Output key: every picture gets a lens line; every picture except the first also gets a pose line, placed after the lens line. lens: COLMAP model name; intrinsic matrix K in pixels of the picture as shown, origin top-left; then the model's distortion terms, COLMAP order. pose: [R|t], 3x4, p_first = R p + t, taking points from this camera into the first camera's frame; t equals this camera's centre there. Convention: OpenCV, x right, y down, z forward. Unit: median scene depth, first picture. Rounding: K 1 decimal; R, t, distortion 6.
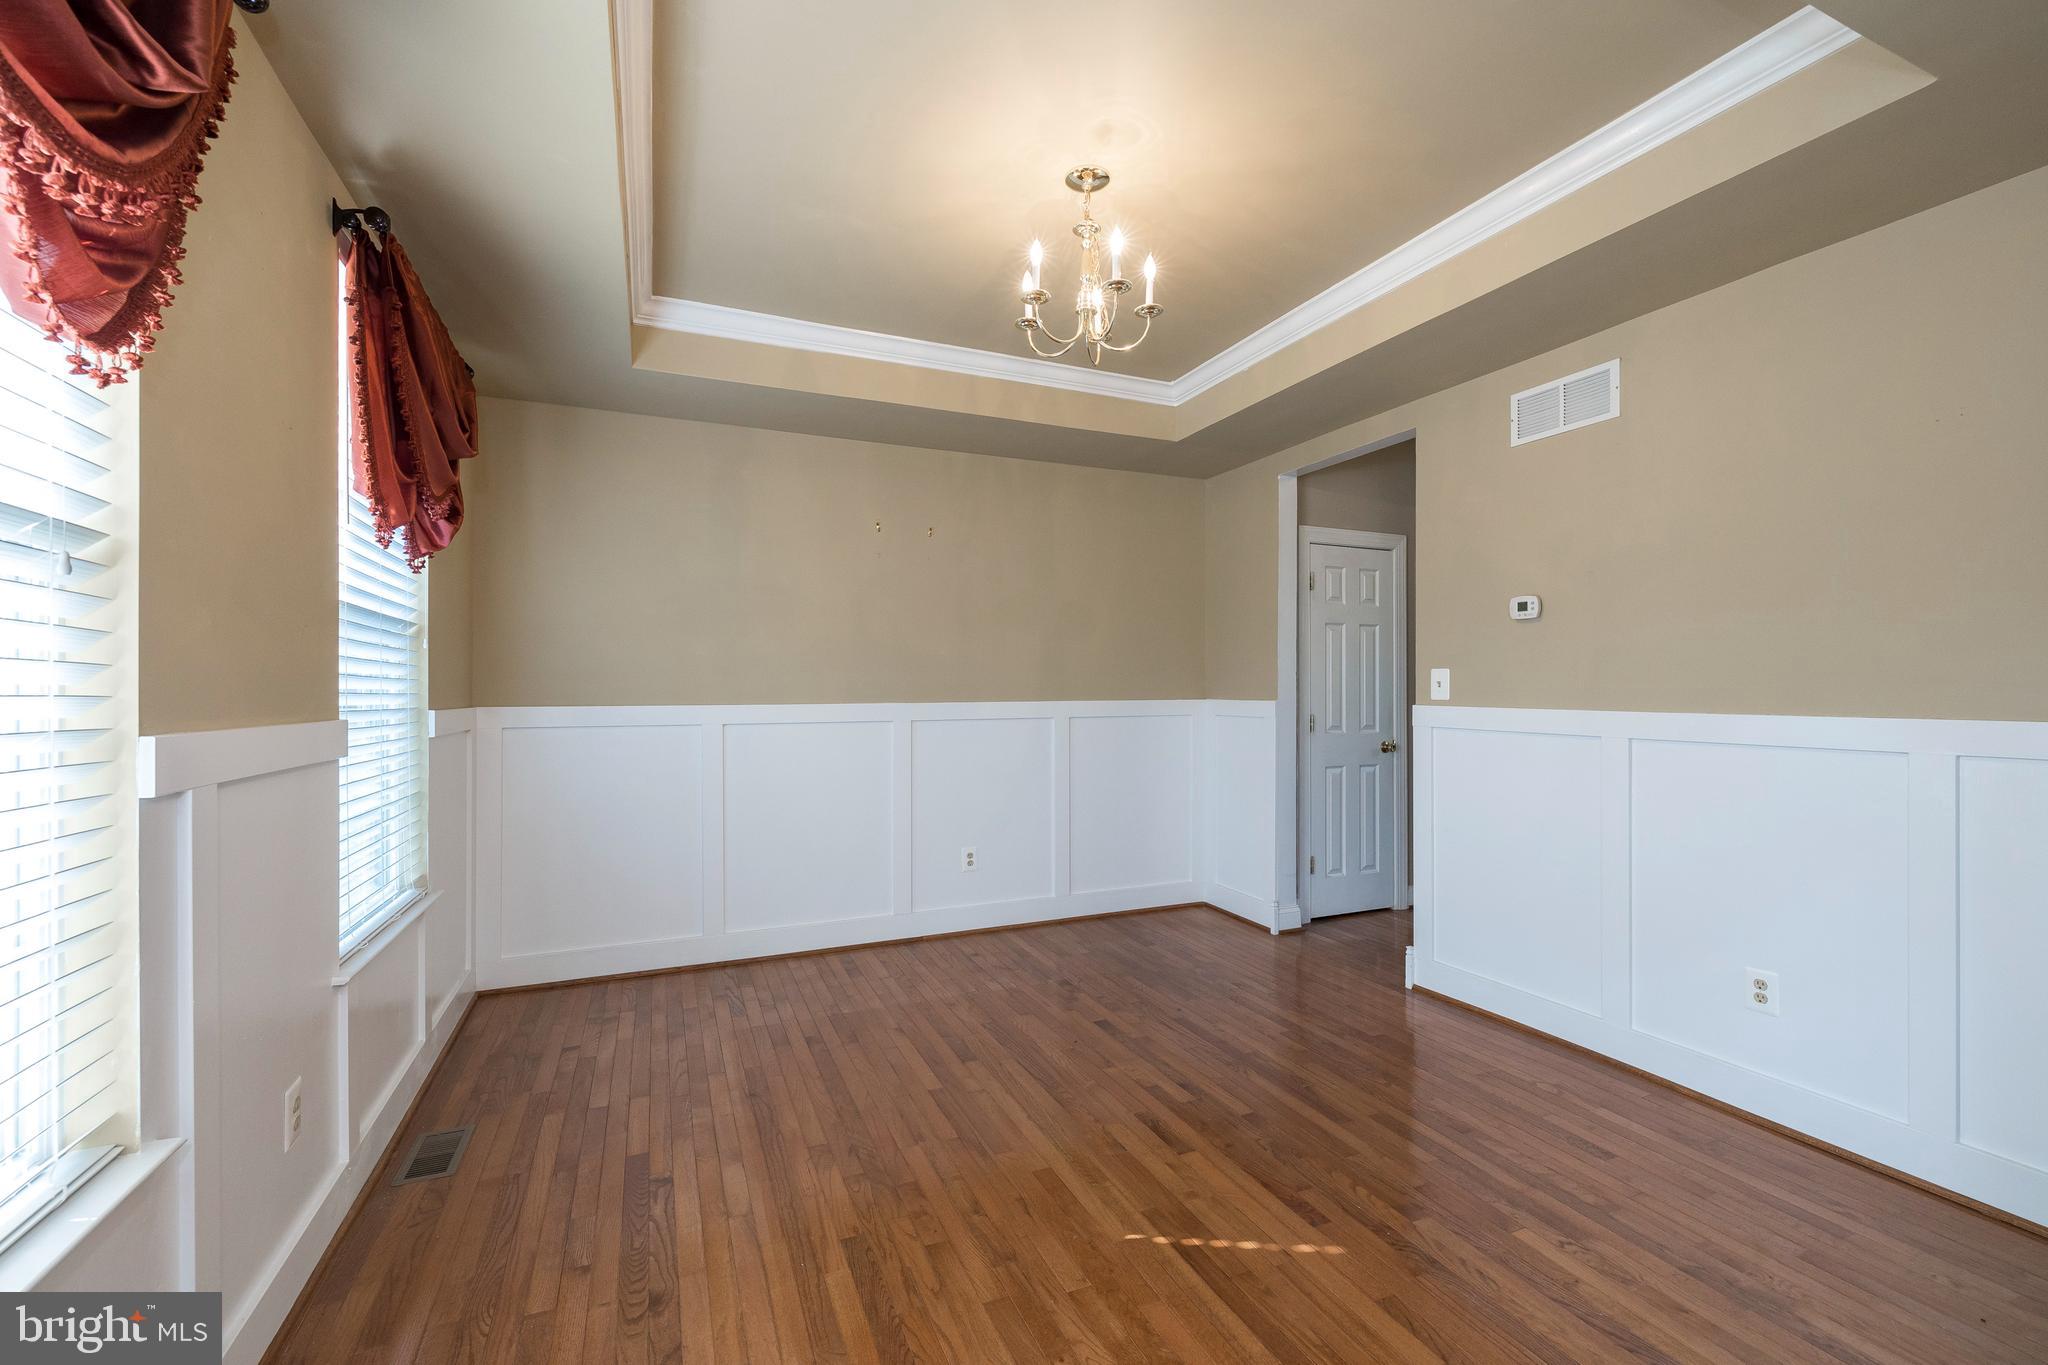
lens RADIAL K [[859.7, 0, 1030.9], [0, 859.7, 684.5], [0, 0, 1]] dist [0.004451, -0.000456]
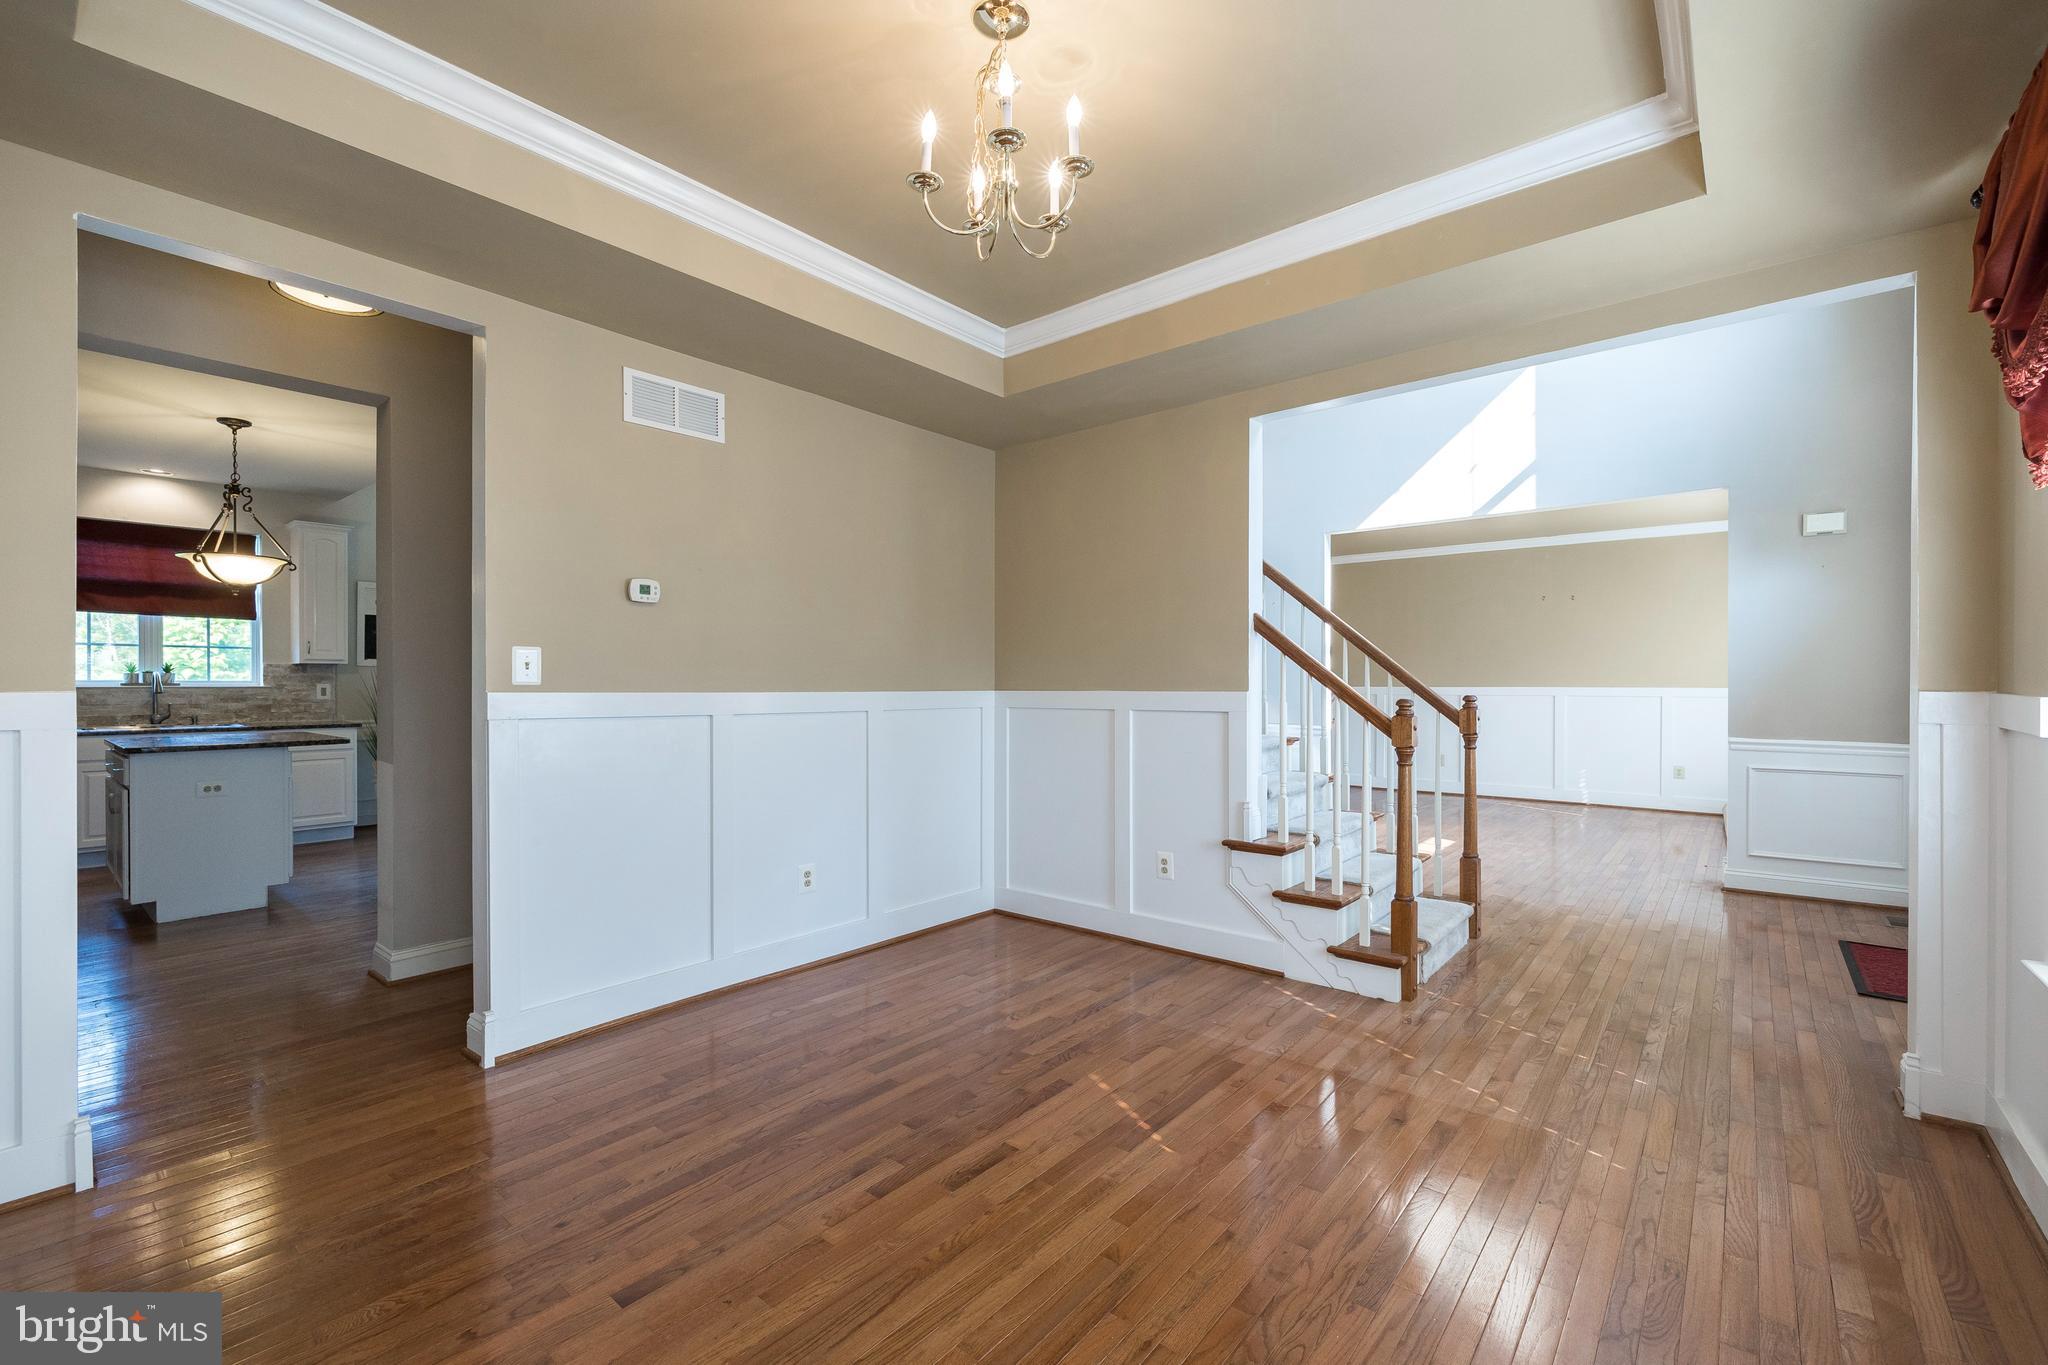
lens RADIAL K [[859.7, 0, 1030.9], [0, 859.7, 684.5], [0, 0, 1]] dist [0.004451, -0.000456]
pose [[-0.446590, 0.000288, 0.894739, -0.641476], [-0.006863, 0.999969, -0.003748, 0.024243], [-0.894712, -0.007815, -0.446575, 1.305179]]
